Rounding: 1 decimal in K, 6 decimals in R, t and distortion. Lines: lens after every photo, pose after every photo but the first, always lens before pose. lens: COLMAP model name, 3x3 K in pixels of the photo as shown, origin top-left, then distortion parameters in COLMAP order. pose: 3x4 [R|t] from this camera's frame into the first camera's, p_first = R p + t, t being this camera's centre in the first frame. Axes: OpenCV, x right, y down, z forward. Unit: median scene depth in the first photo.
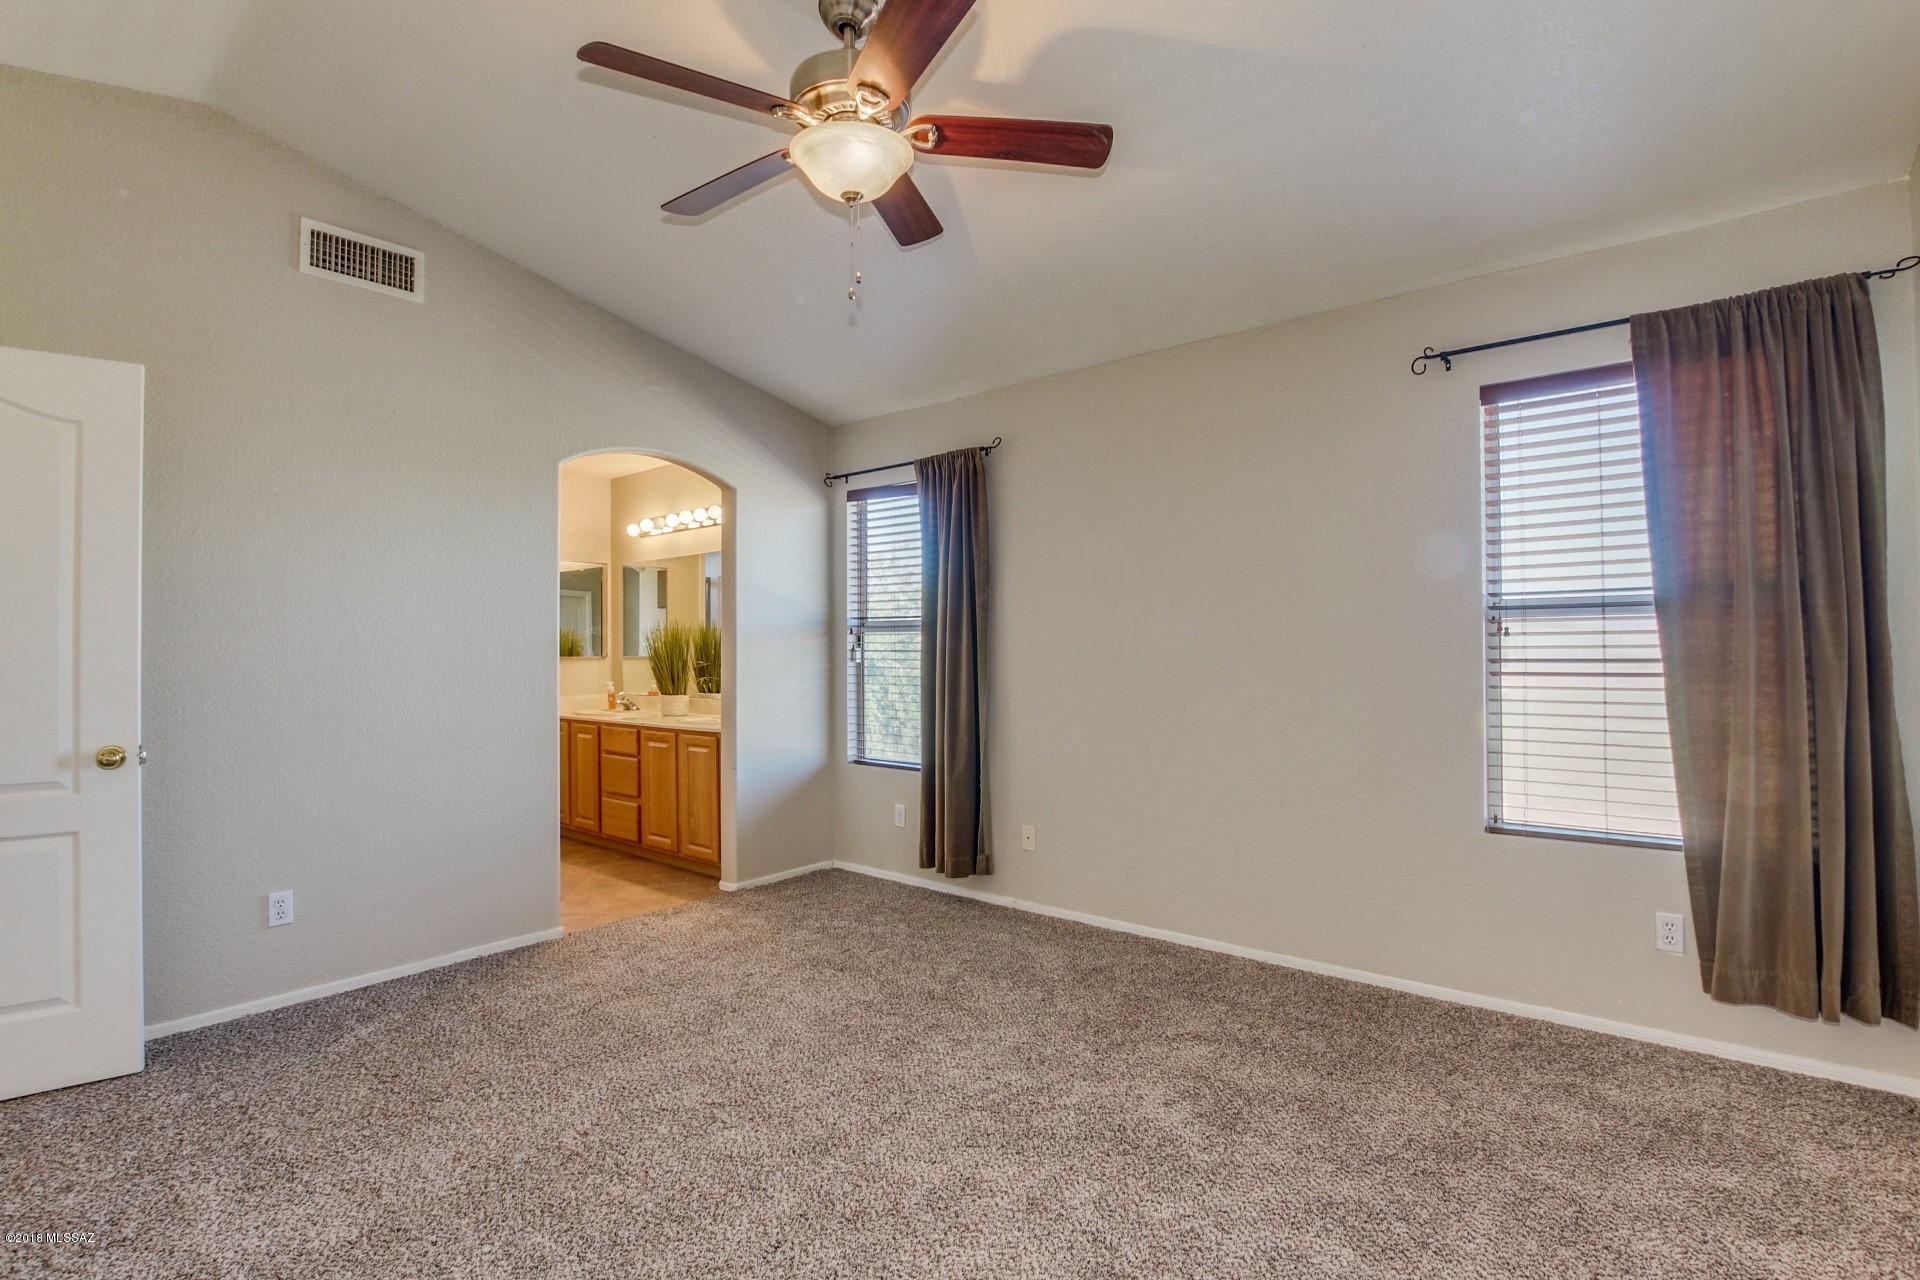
lens RADIAL K [[986.0, 0, 962.2], [0, 986.0, 637.6], [0, 0, 1]] dist [-0.002918, -0.000464]
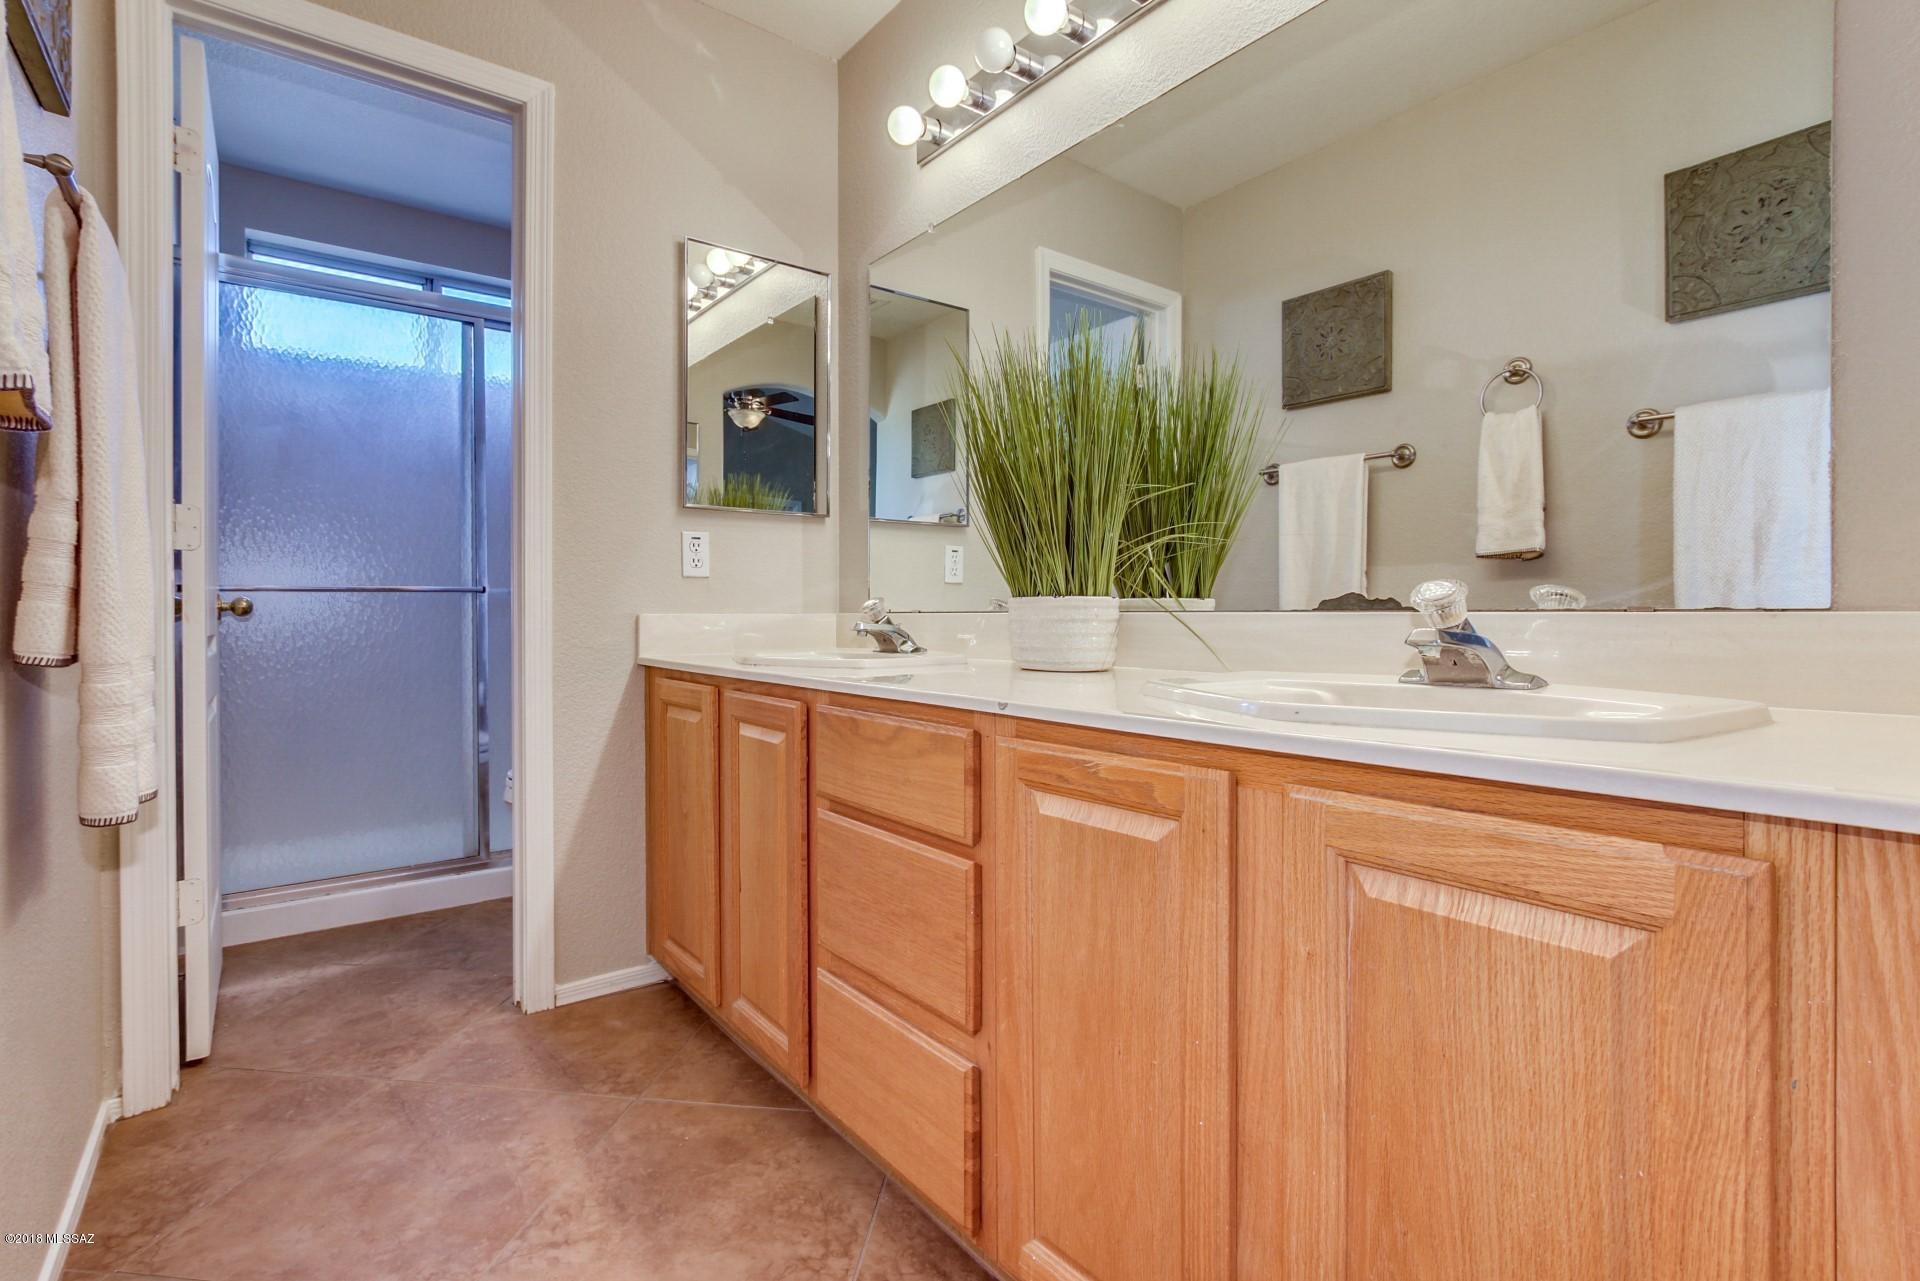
lens RADIAL K [[892.9, 0, 959.0], [0, 892.9, 646.3], [0, 0, 1]] dist [-0.015578, -0.000203]
pose [[0.981578, 0.010291, -0.190786, -0.336395], [-0.002563, 0.999168, 0.040708, 0.076566], [0.191047, -0.039469, 0.980787, 0.920083]]
